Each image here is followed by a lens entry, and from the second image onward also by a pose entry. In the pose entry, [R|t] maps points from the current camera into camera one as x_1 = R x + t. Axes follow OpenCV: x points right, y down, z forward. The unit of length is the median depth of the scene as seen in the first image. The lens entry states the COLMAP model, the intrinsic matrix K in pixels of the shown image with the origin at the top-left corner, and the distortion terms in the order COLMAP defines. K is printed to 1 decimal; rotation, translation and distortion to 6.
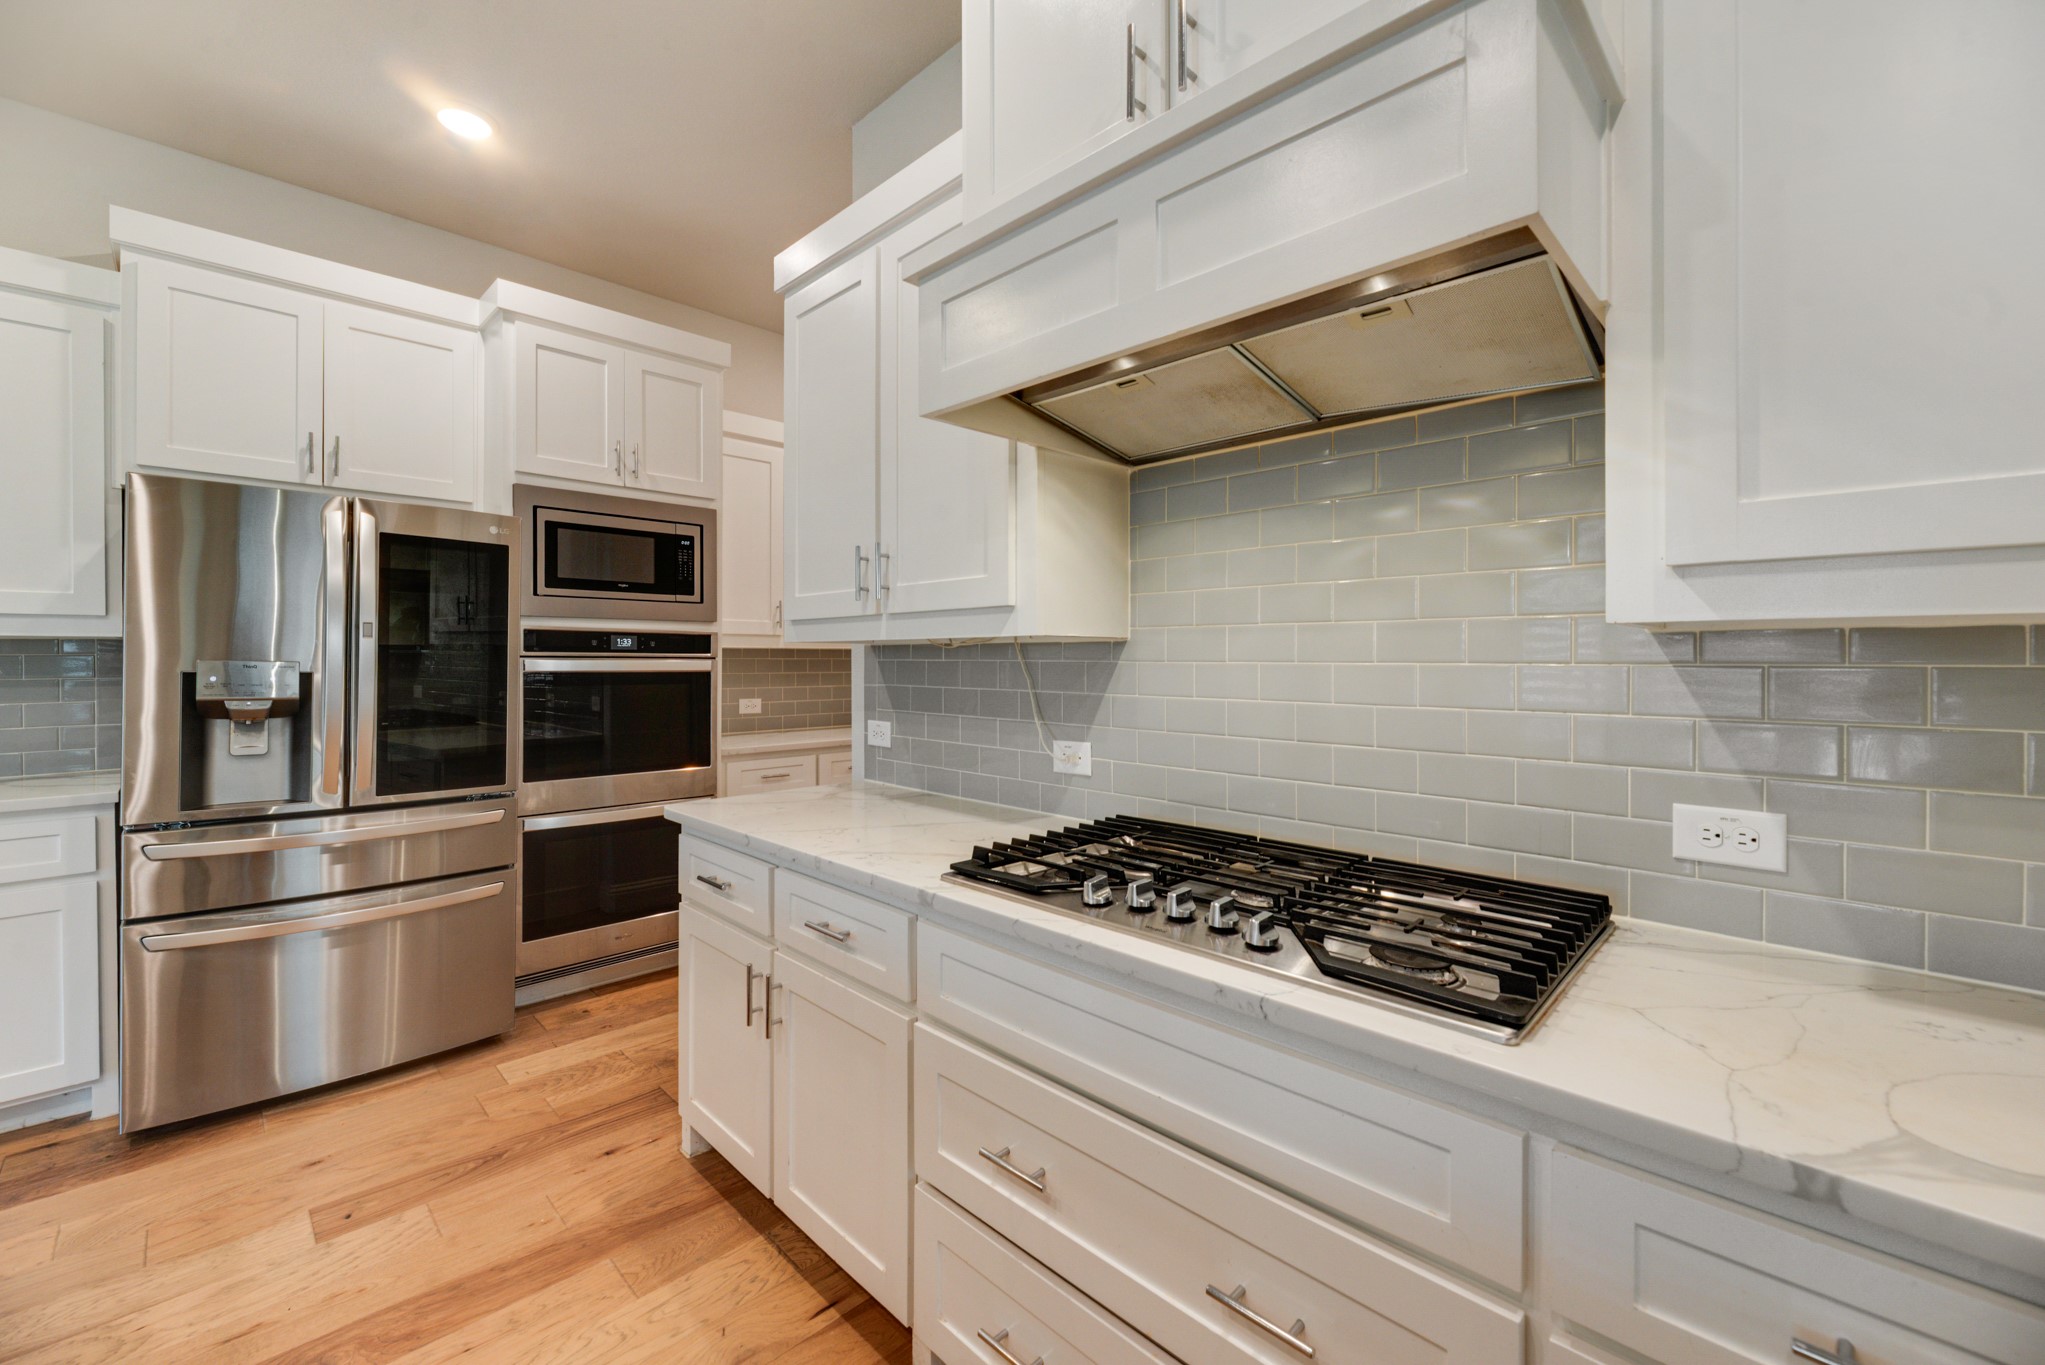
lens RADIAL K [[833.2, 0, 1024.5], [0, 833.2, 661.1], [0, 0, 1]] dist [0.000300, -0.000092]
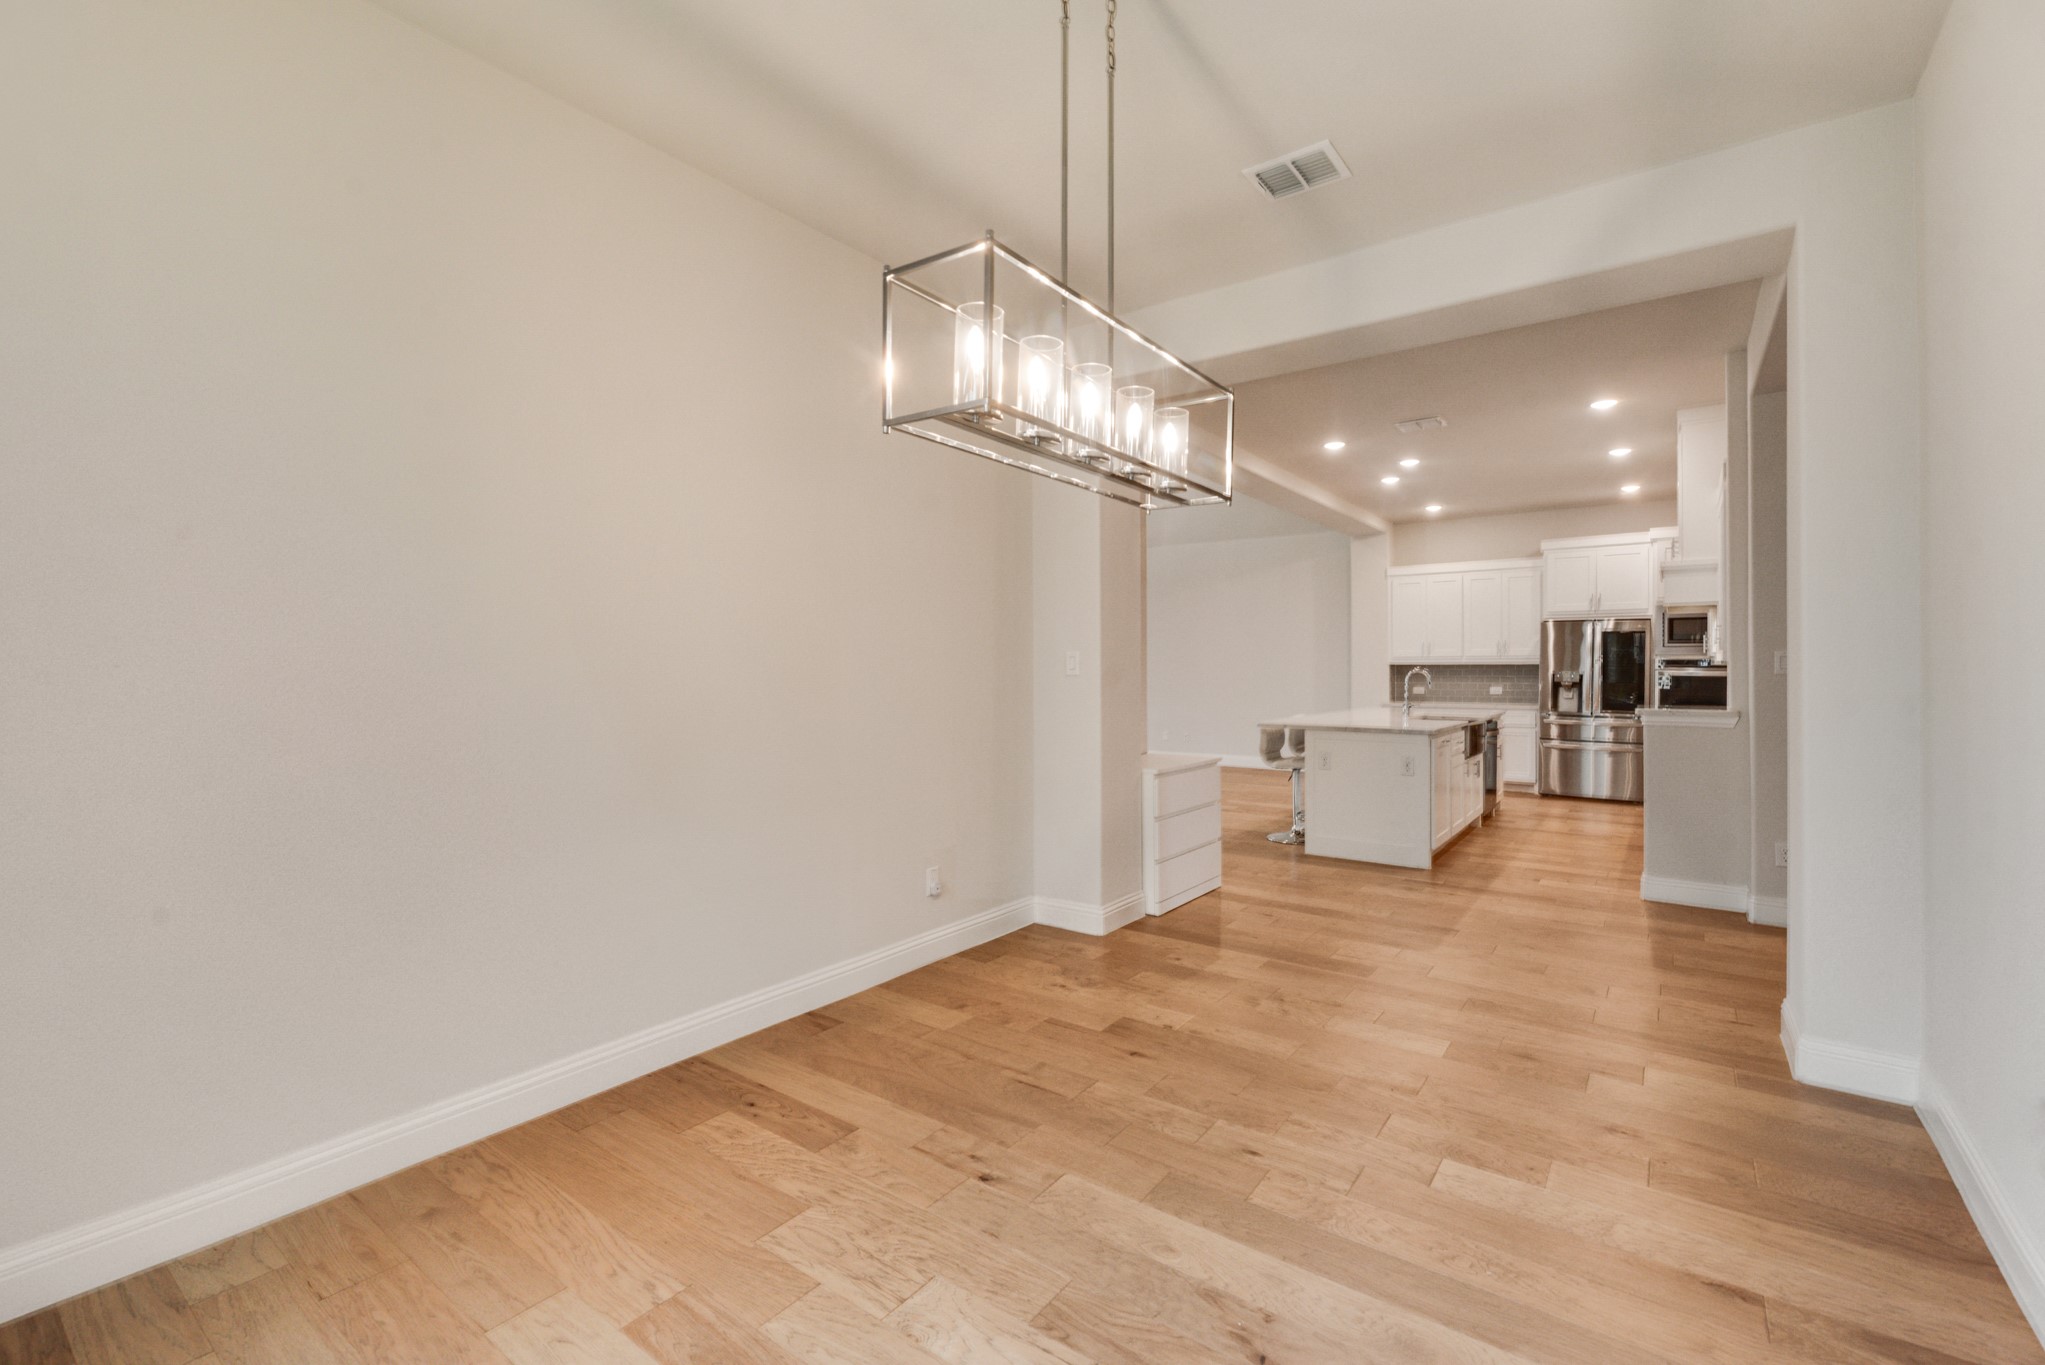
lens RADIAL K [[885.5, 0, 1020.4], [0, 885.5, 673.8], [0, 0, 1]] dist [-0.000356, -0.000016]
pose [[0.144487, 0.006964, -0.989482, 2.049848], [-0.005691, 0.999965, 0.006207, 0.002004], [0.989490, 0.004735, 0.144521, -1.538824]]
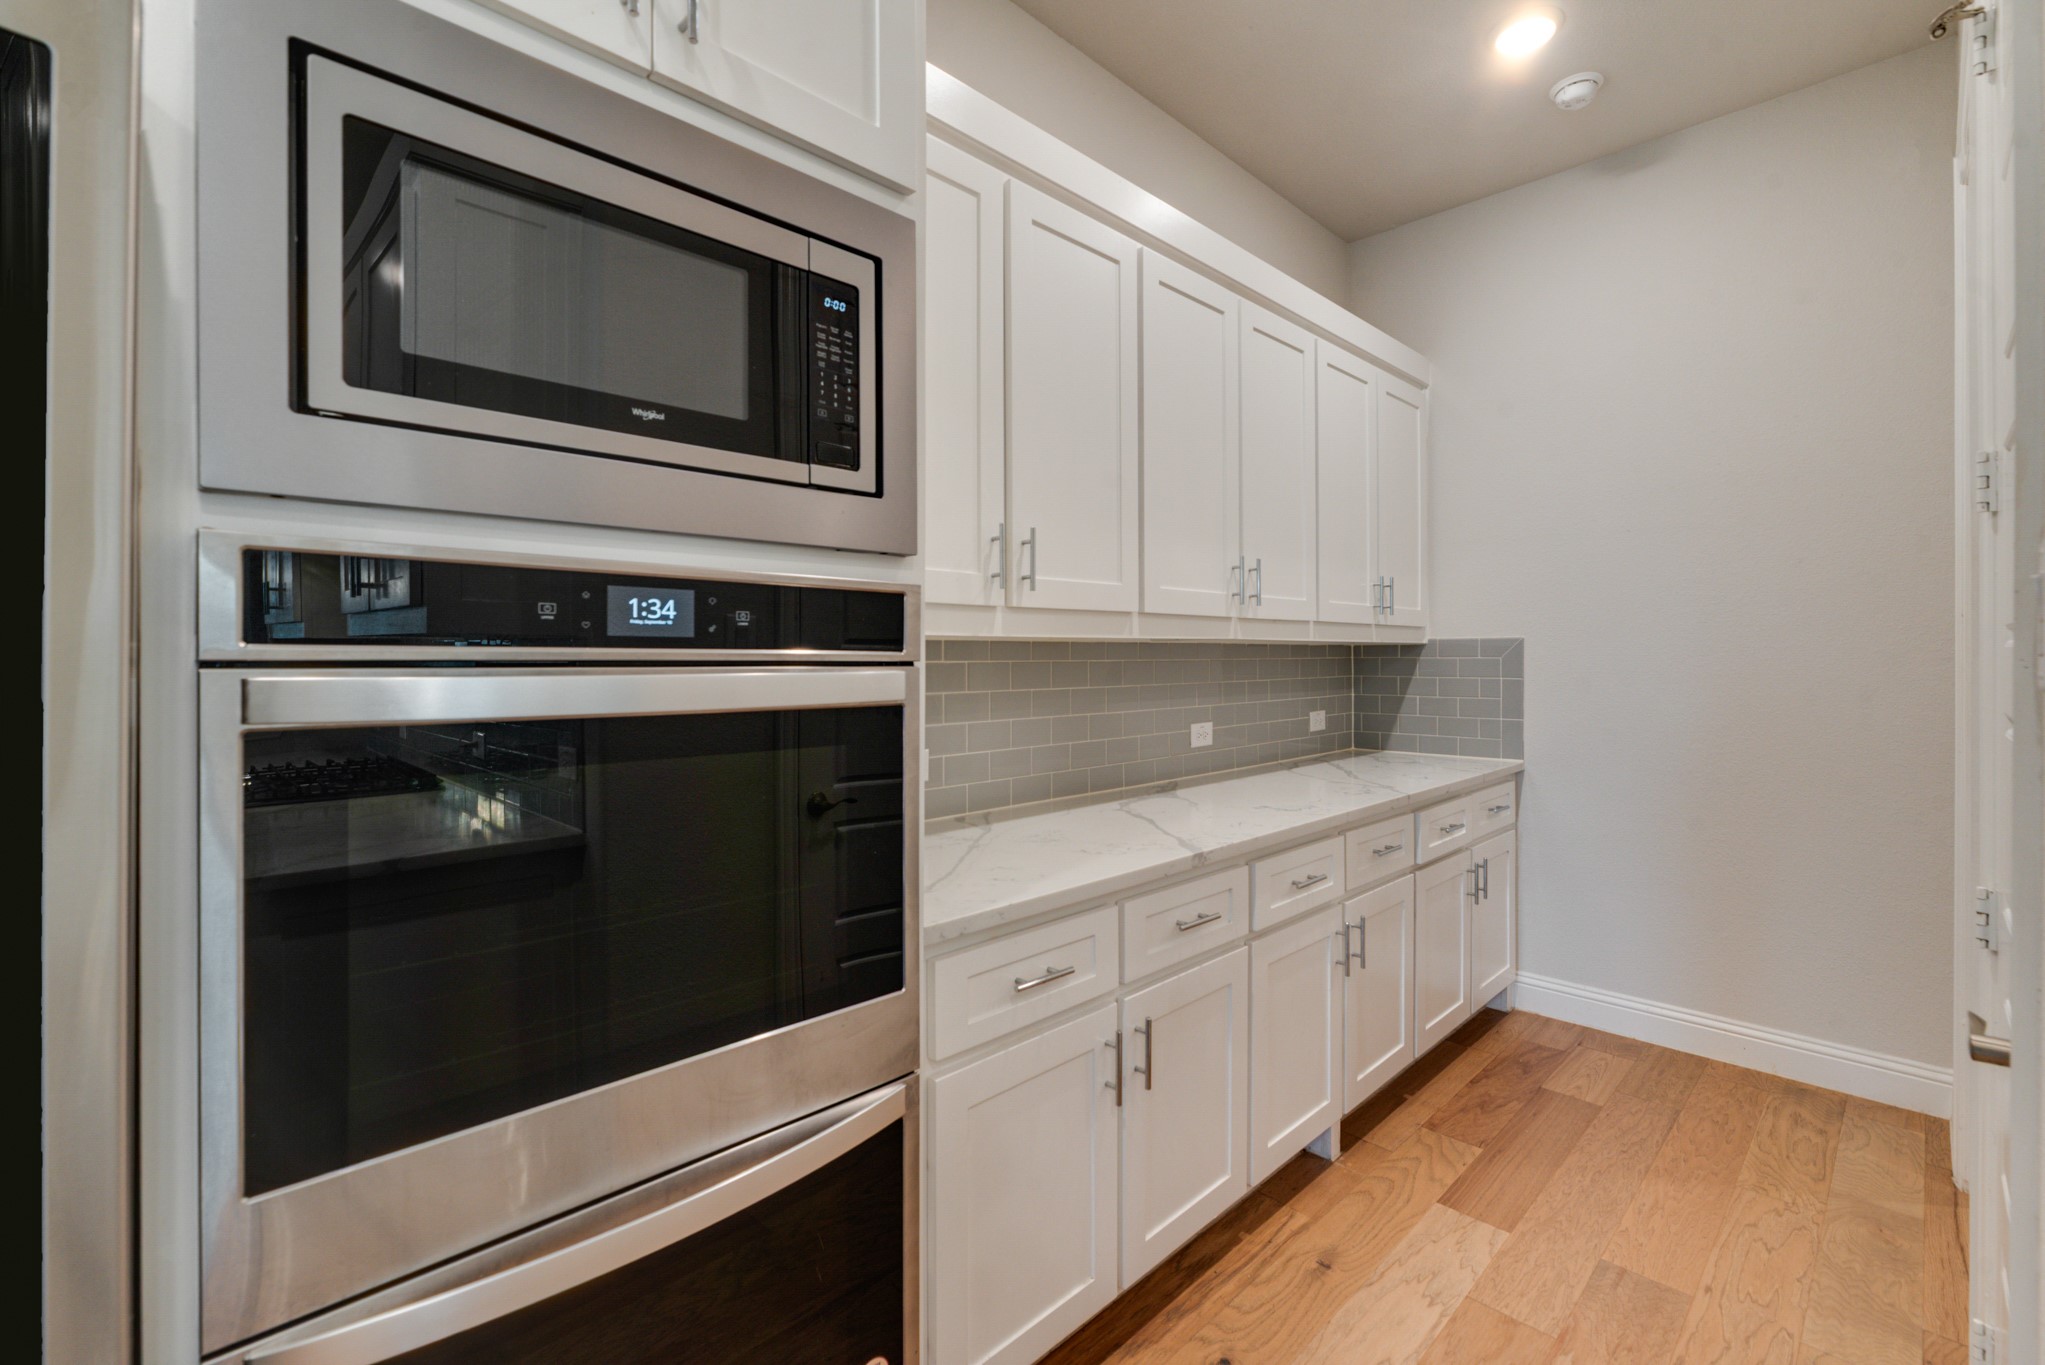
lens RADIAL K [[900.1, 0, 1025.4], [0, 900.1, 659.4], [0, 0, 1]] dist [0.000409, 0.000040]
pose [[0.999946, -0.001256, -0.010282, -0.402201], [0.001298, 0.999991, 0.004010, -0.008184], [0.010277, -0.004024, 0.999939, 0.796886]]
